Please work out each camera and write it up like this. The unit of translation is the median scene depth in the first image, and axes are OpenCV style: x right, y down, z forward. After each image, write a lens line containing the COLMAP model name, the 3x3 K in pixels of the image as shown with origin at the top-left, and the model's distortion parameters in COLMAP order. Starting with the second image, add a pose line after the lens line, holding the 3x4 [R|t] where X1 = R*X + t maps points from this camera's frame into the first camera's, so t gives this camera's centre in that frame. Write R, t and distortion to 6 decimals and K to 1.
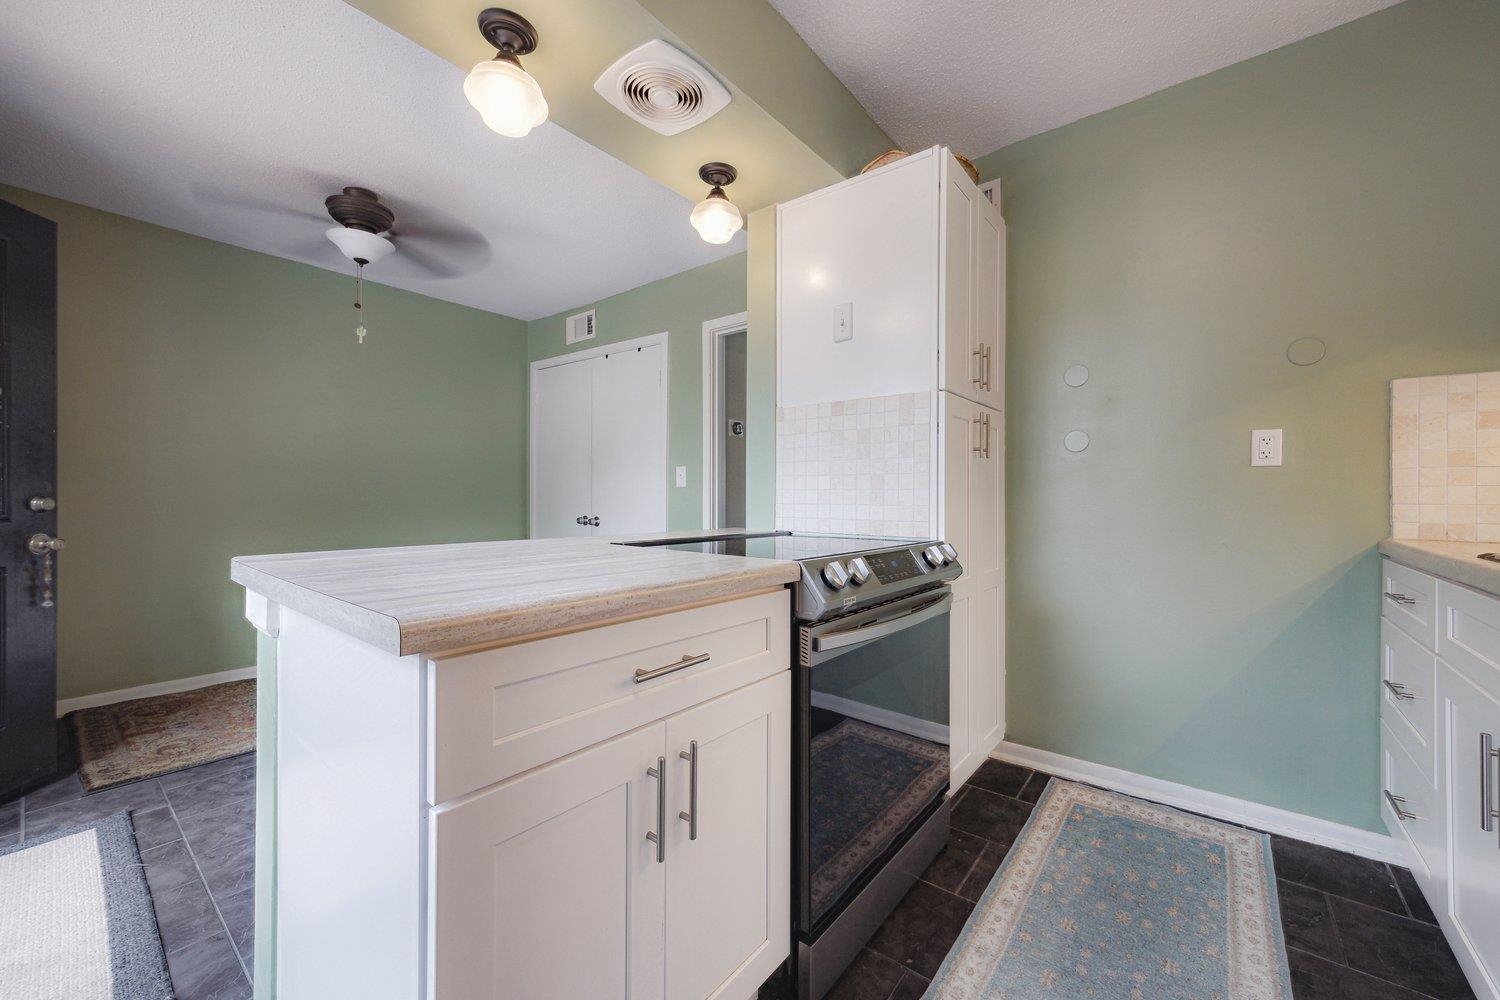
lens RADIAL K [[590.8, 0, 751.9], [0, 590.8, 498.3], [0, 0, 1]] dist [0.021003, -0.000091]
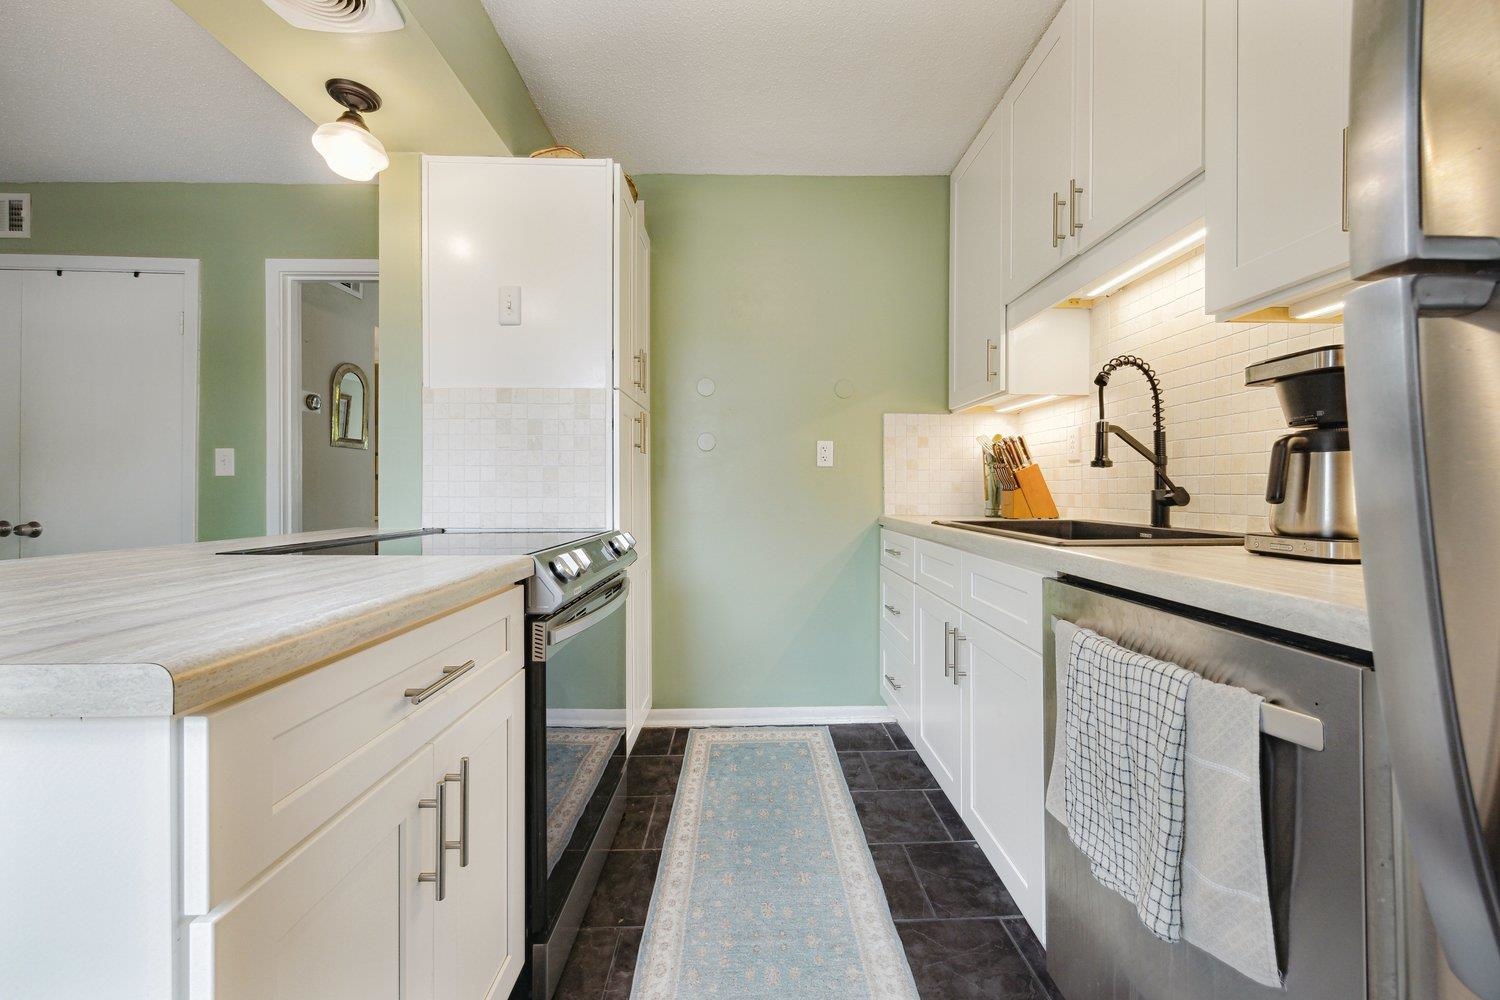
lens RADIAL K [[590.8, 0, 773.9], [0, 590.8, 488.9], [0, 0, 1]] dist [0.021003, -0.000091]
pose [[0.774395, -0.003137, 0.632695, -0.135036], [0.004881, 0.999988, -0.001015, -0.000209], [-0.632684, 0.003874, 0.774401, -0.005418]]
